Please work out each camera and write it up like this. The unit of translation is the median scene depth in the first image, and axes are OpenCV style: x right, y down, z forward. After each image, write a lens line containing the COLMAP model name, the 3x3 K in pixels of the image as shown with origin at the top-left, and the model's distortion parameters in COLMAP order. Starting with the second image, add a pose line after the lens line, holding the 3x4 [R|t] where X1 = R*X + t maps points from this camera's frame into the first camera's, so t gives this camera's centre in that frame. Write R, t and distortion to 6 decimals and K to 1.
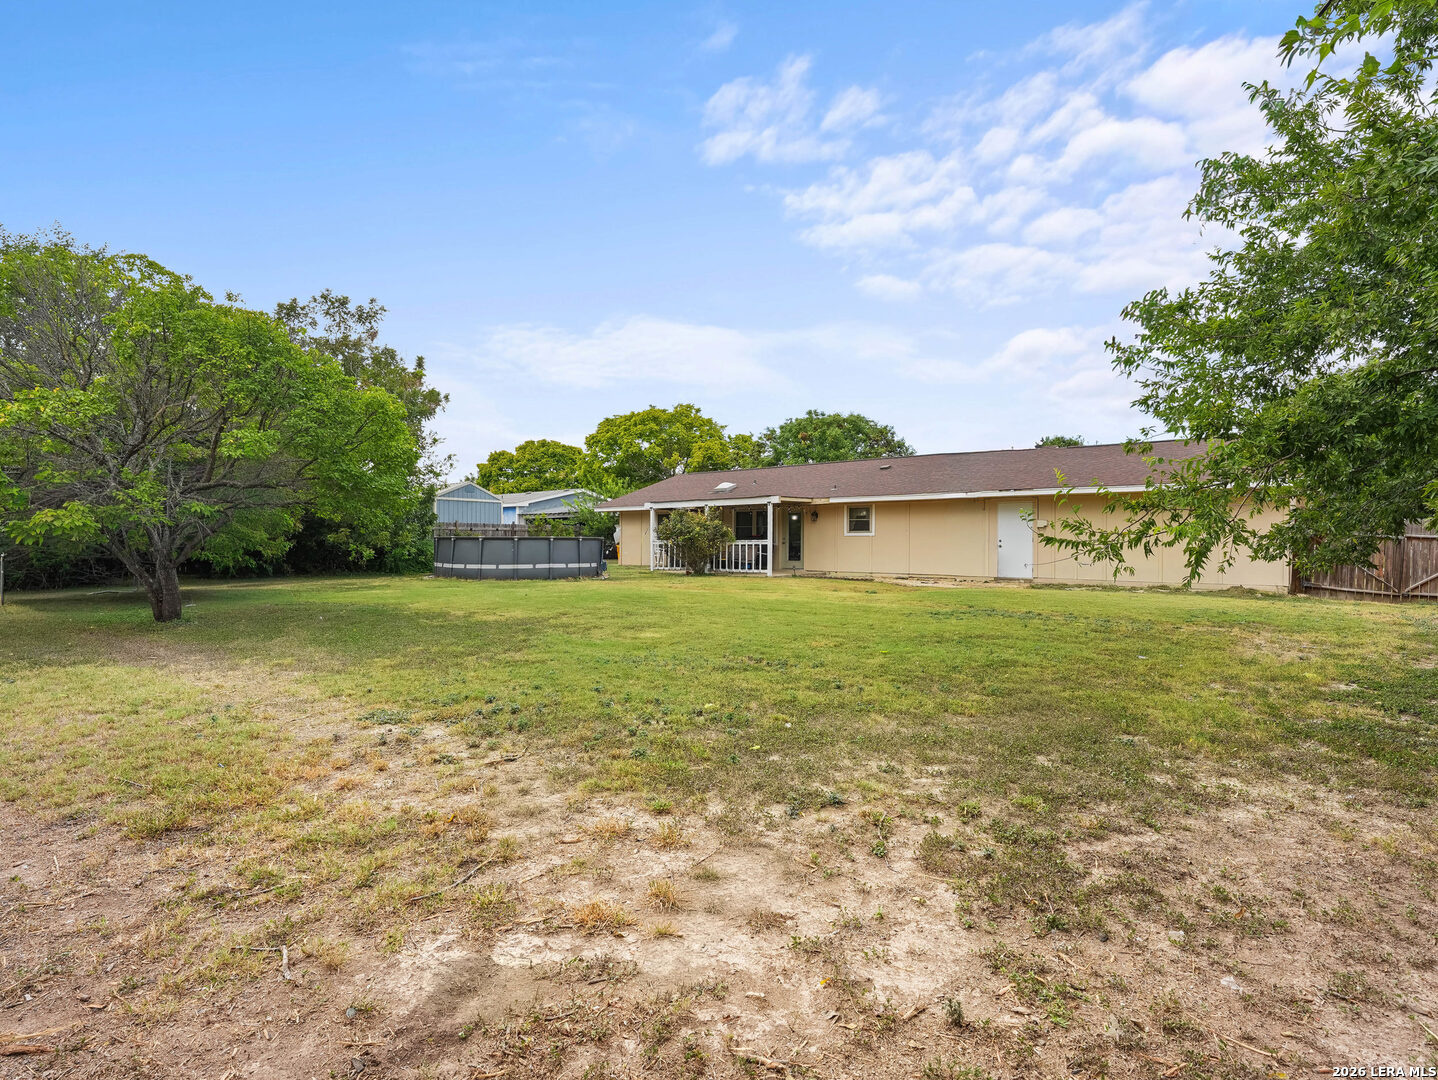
lens RADIAL K [[666.6, 0, 723.2], [0, 666.6, 543.2], [0, 0, 1]] dist [-0.001091, -0.000248]
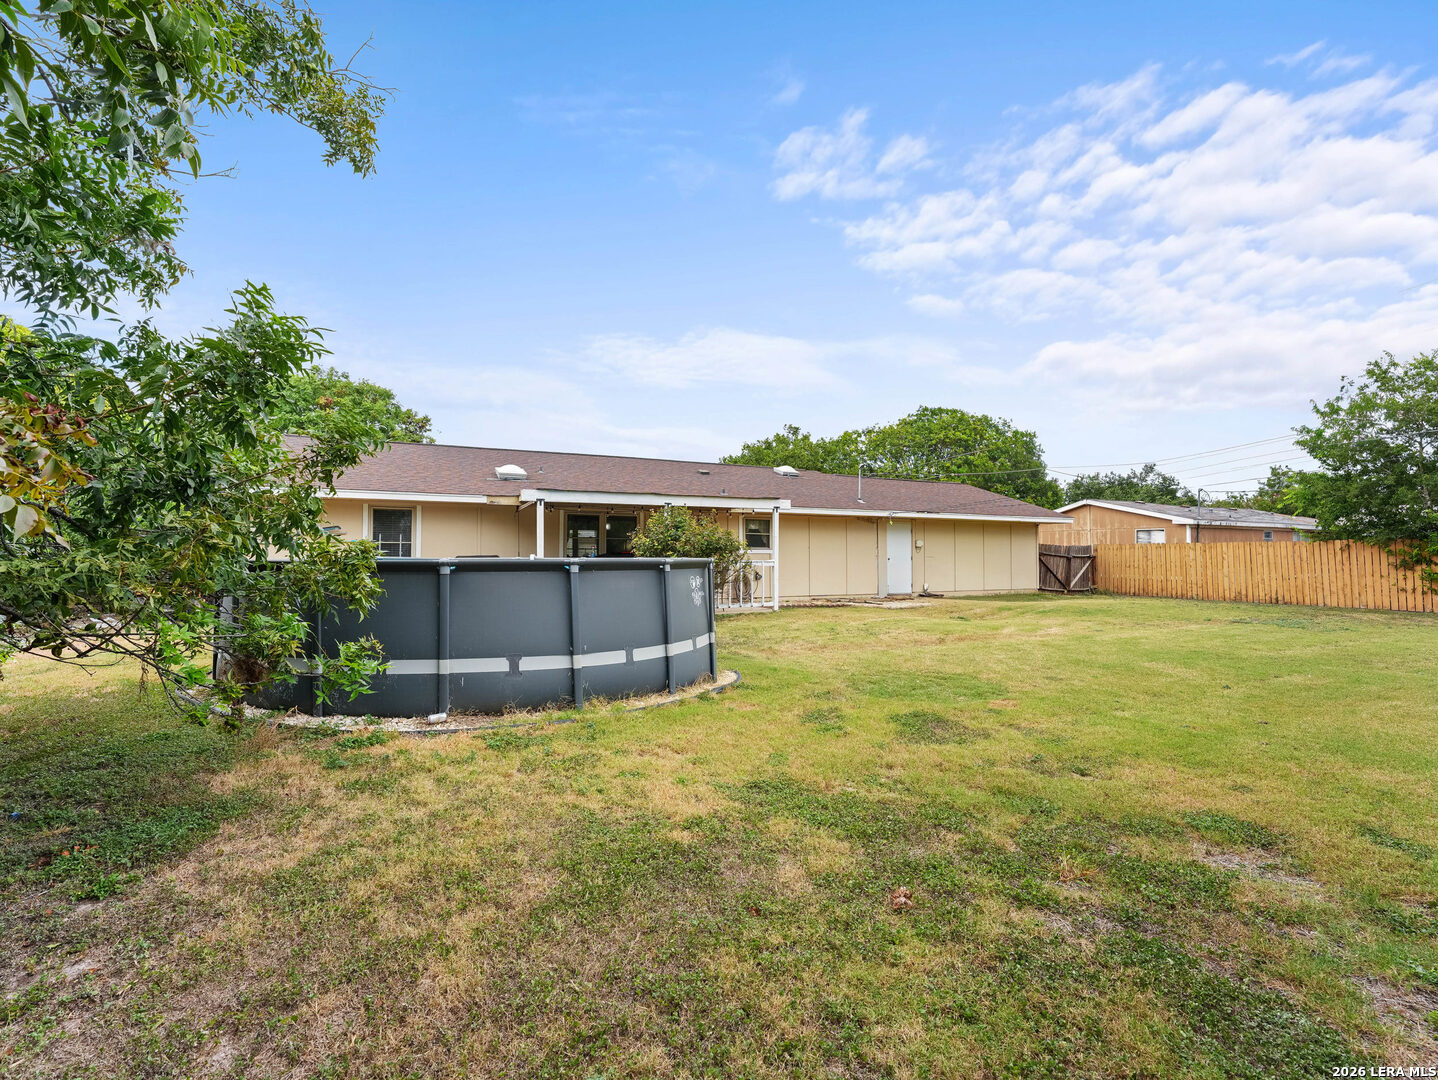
lens RADIAL K [[648.0, 0, 696.7], [0, 648.0, 547.1], [0, 0, 1]] dist [0.000522, -0.000038]
pose [[0.404573, 0.003718, 0.914498, -0.535945], [0.003275, 0.999979, -0.005515, -0.016157], [-0.914500, 0.005226, 0.404552, 0.745536]]
